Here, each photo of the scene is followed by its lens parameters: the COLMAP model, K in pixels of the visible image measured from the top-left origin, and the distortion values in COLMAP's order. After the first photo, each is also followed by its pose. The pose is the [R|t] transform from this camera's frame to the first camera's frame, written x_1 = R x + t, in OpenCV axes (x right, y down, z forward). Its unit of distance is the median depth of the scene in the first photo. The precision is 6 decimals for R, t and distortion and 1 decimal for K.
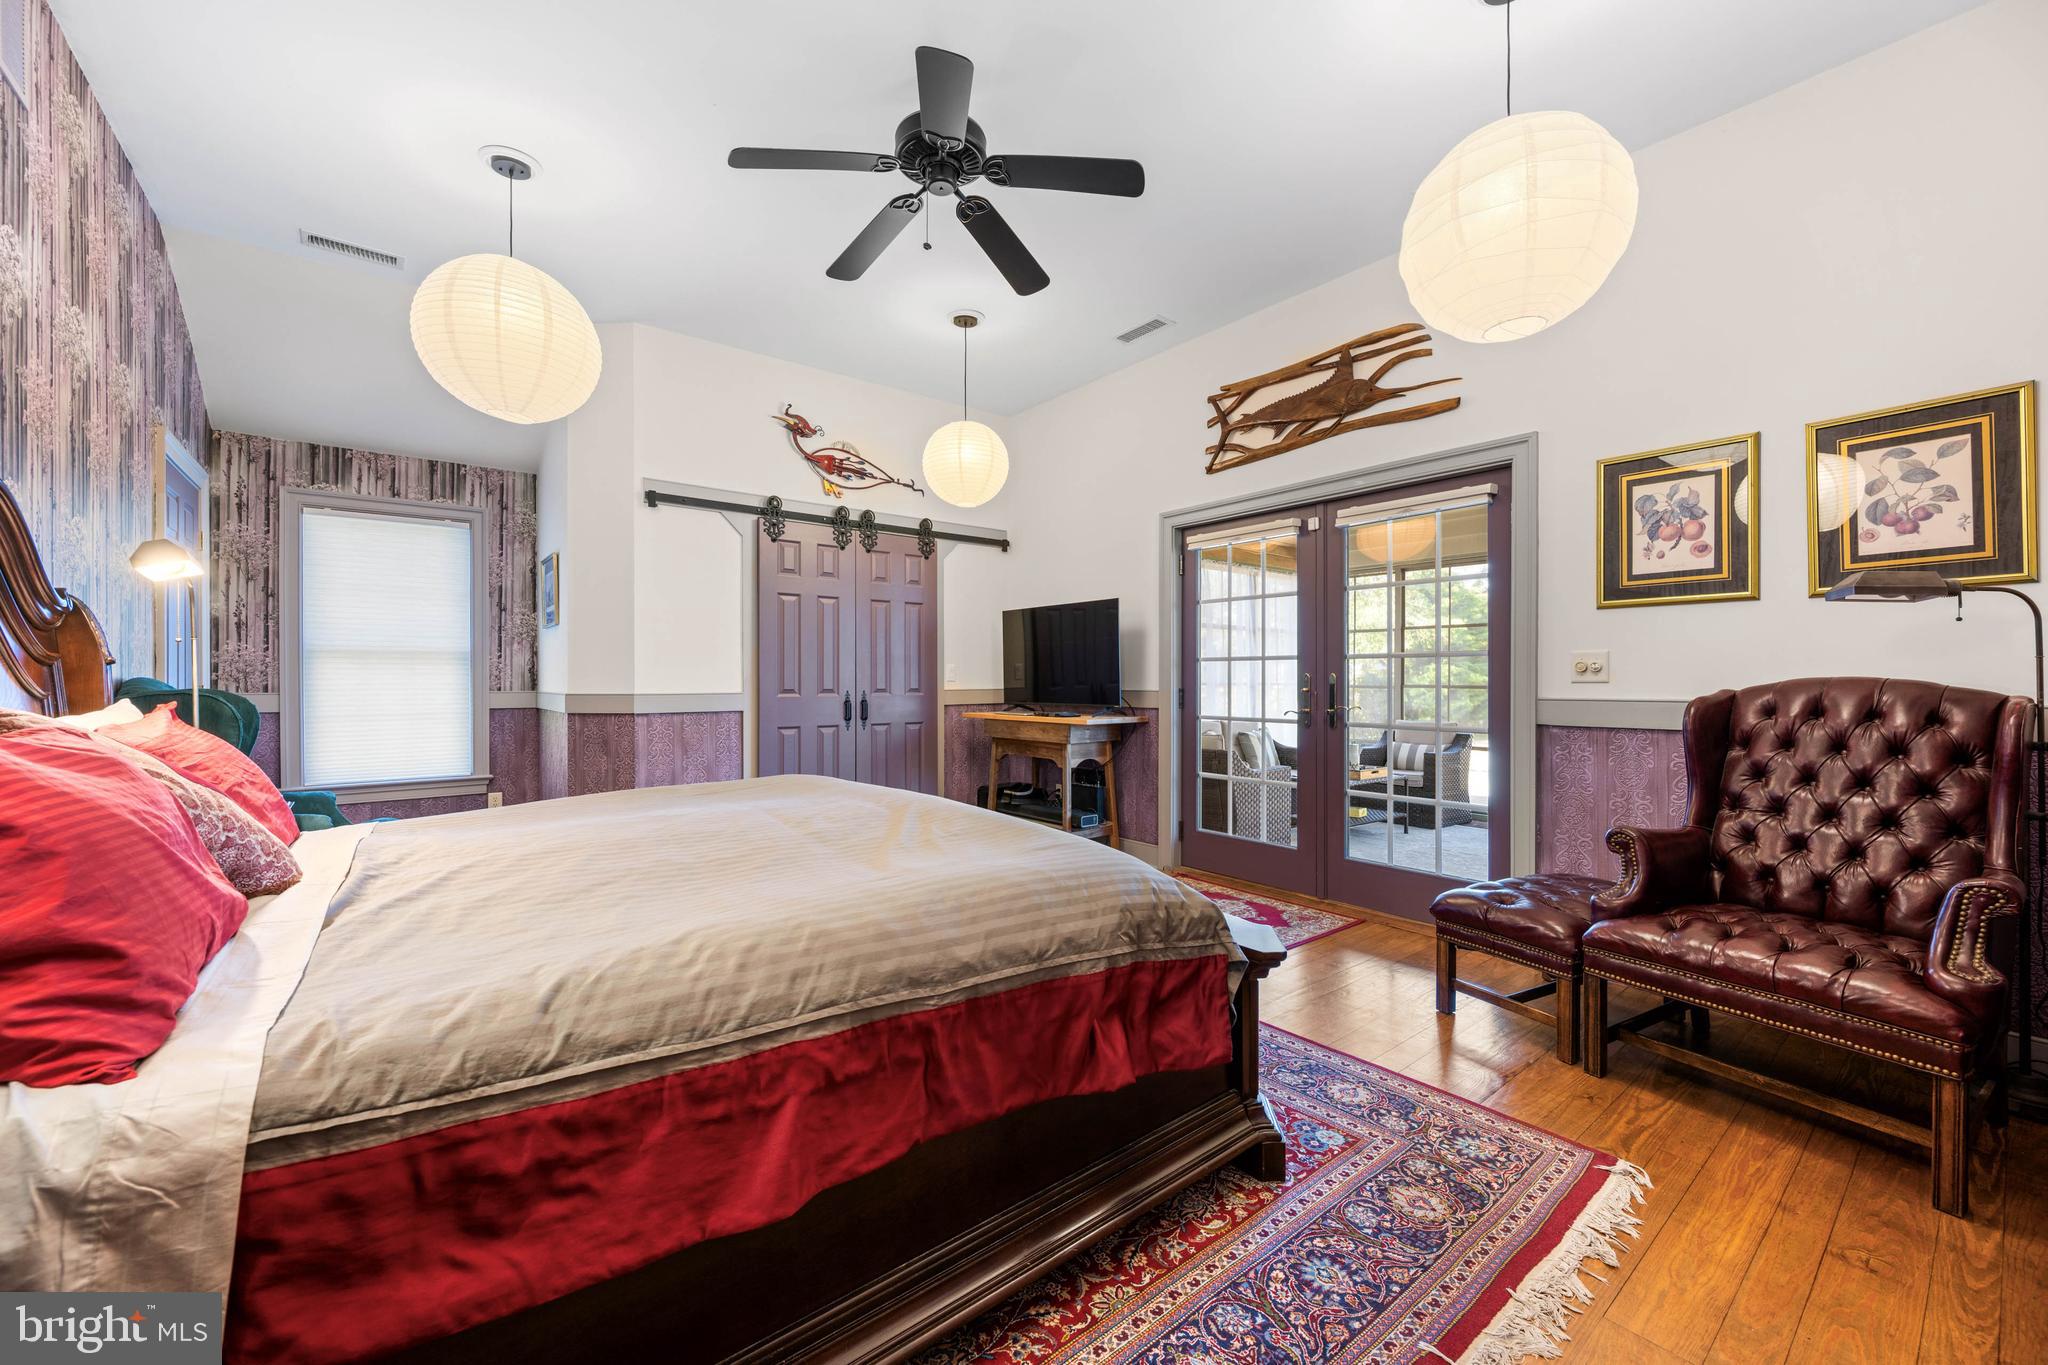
lens RADIAL K [[762.1, 0, 1024.0], [0, 762.1, 682.5], [0, 0, 1]] dist [0.000173, 0.000036]
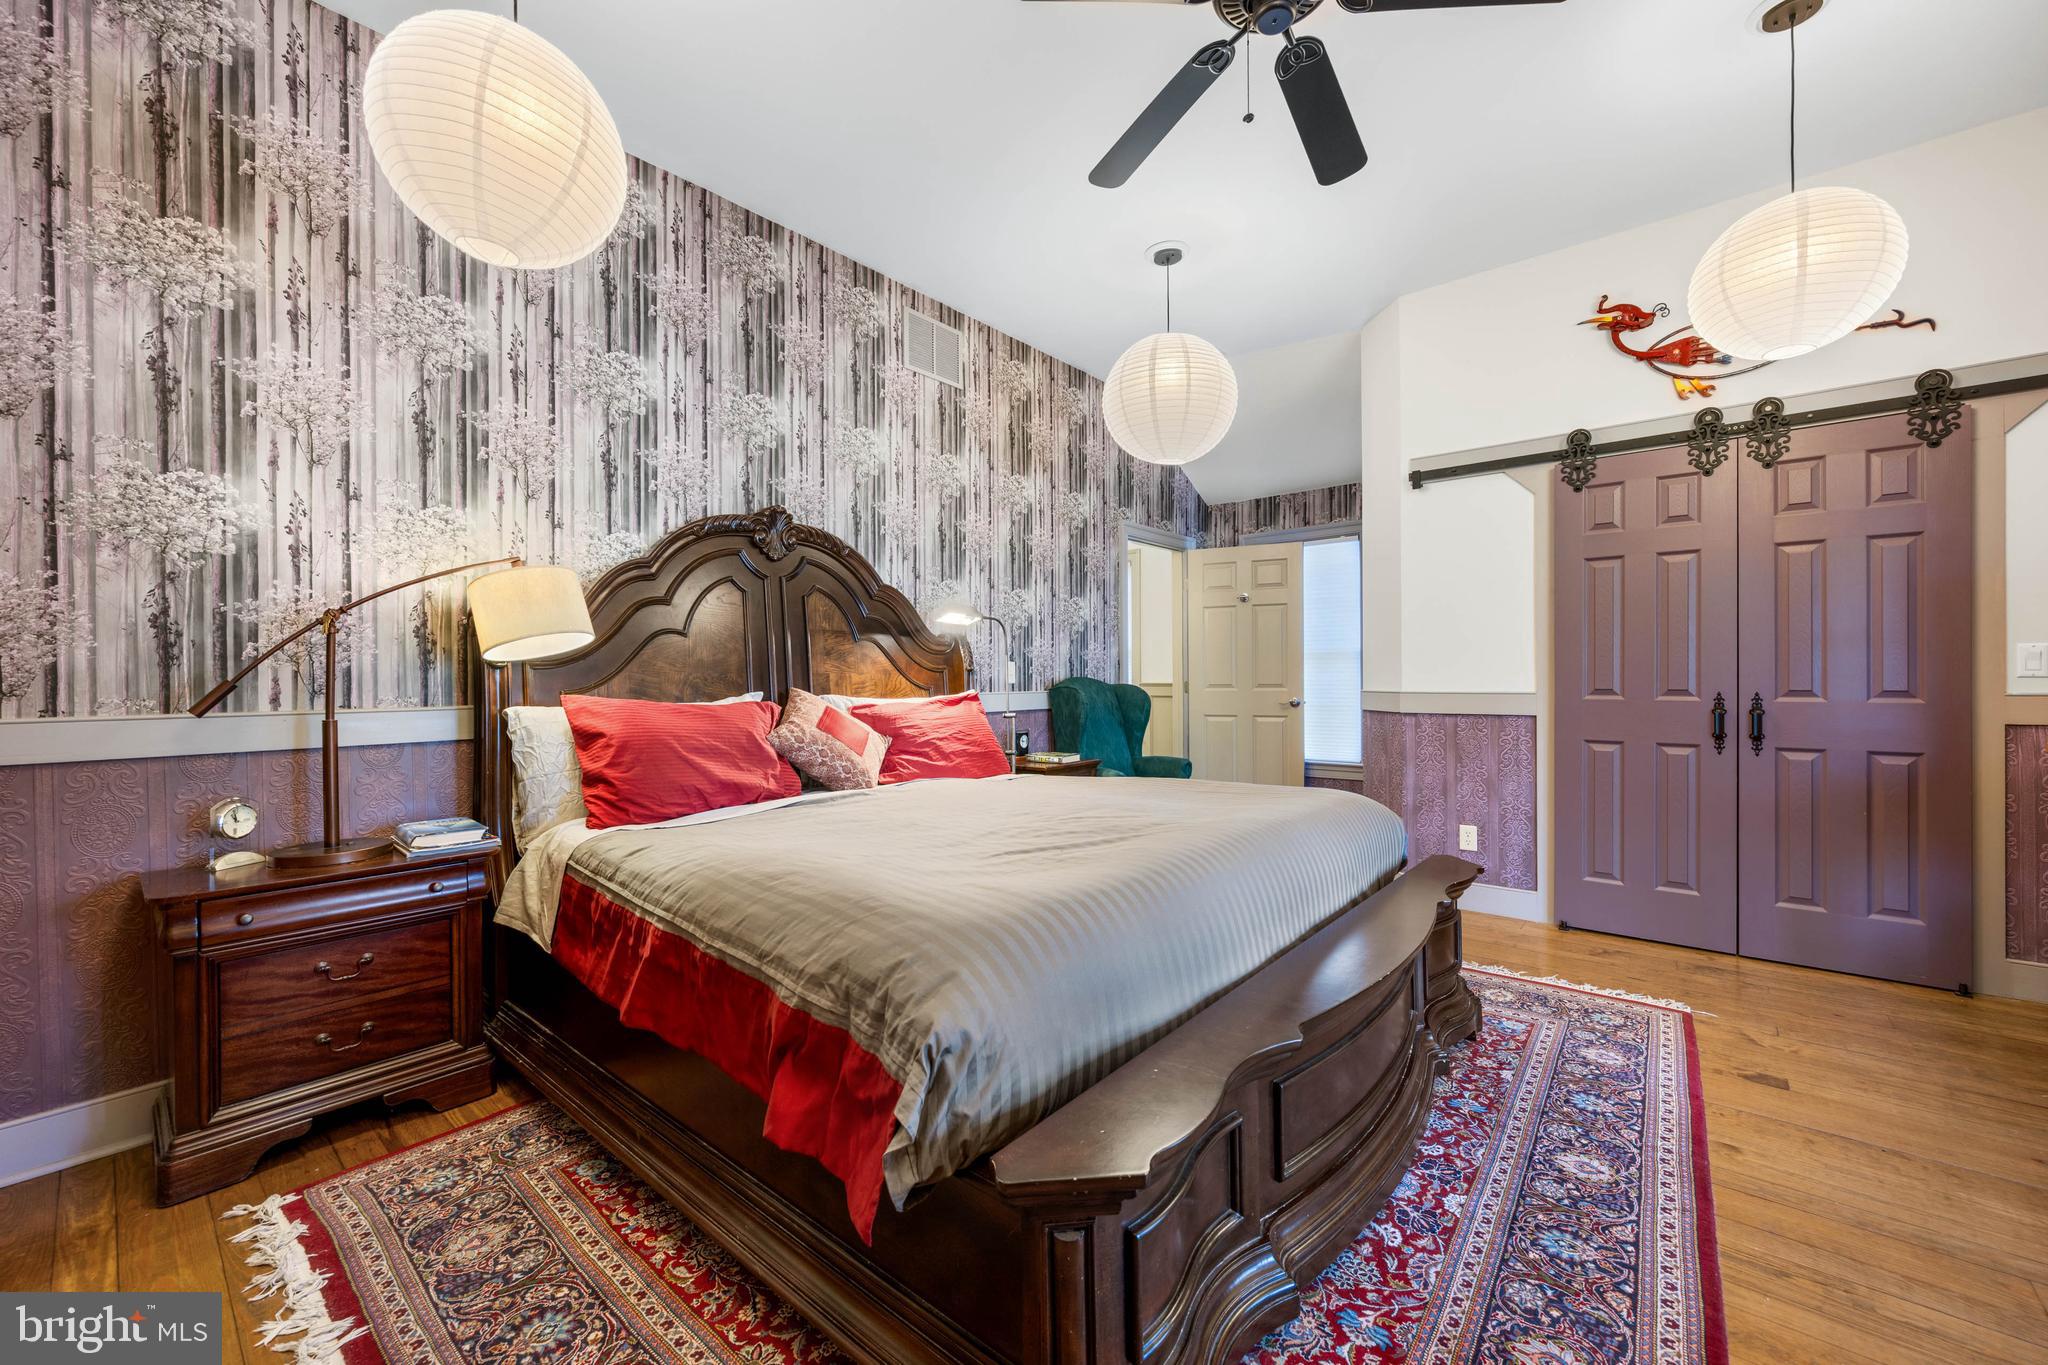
lens RADIAL K [[810.2, 0, 1032.5], [0, 810.2, 678.9], [0, 0, 1]] dist [-0.007001, 0.000036]
pose [[0.199905, 0.009319, -0.979771, 0.336306], [0.009524, 0.999889, 0.011453, -0.015182], [0.979769, -0.011621, 0.199794, 0.311465]]
